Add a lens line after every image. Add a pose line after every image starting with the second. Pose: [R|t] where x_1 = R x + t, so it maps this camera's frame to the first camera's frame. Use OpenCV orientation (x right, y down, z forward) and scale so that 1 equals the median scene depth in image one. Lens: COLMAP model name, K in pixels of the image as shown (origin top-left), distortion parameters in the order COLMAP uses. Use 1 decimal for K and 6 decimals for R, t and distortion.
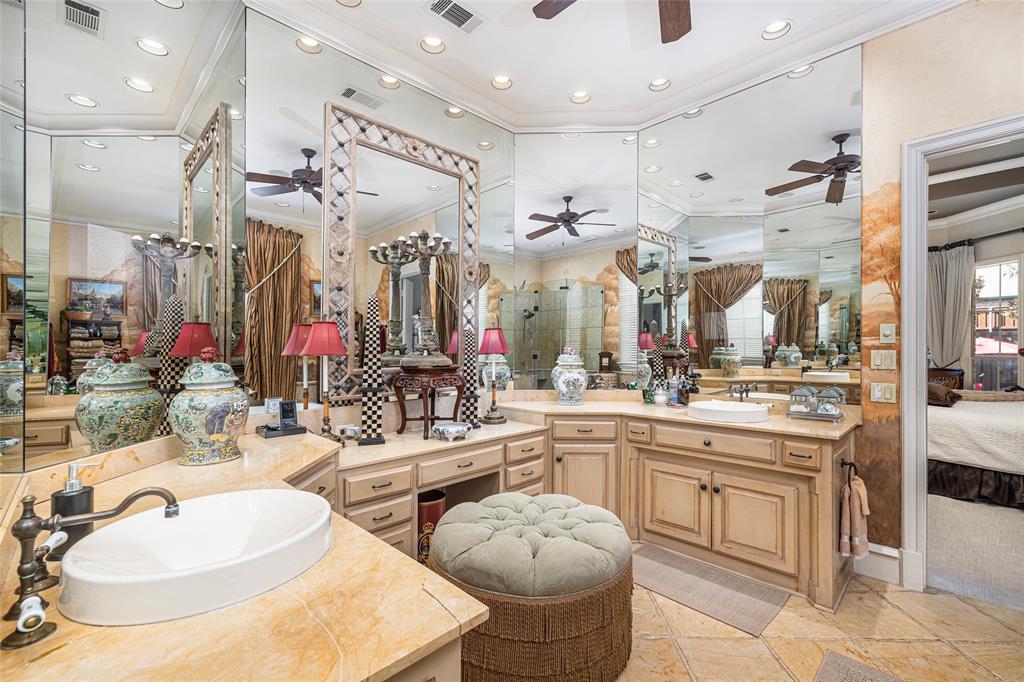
lens RADIAL K [[439.1, 0, 512.0], [0, 439.1, 341.0], [0, 0, 1]] dist [0.000085, 0.000080]
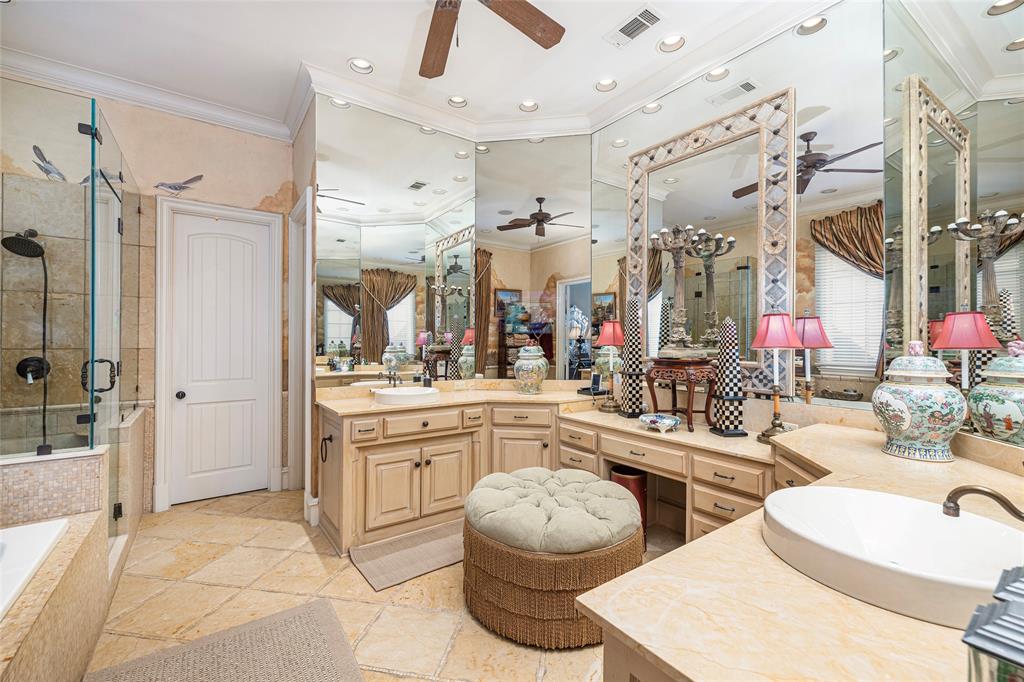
lens RADIAL K [[428.6, 0, 512.0], [0, 428.6, 341.0], [0, 0, 1]] dist [-0.000101, 0.000097]
pose [[-0.148603, 0.002731, -0.988893, 0.925639], [0.013333, 0.999911, 0.000758, 0.012789], [0.988807, -0.013072, -0.148626, 0.832900]]
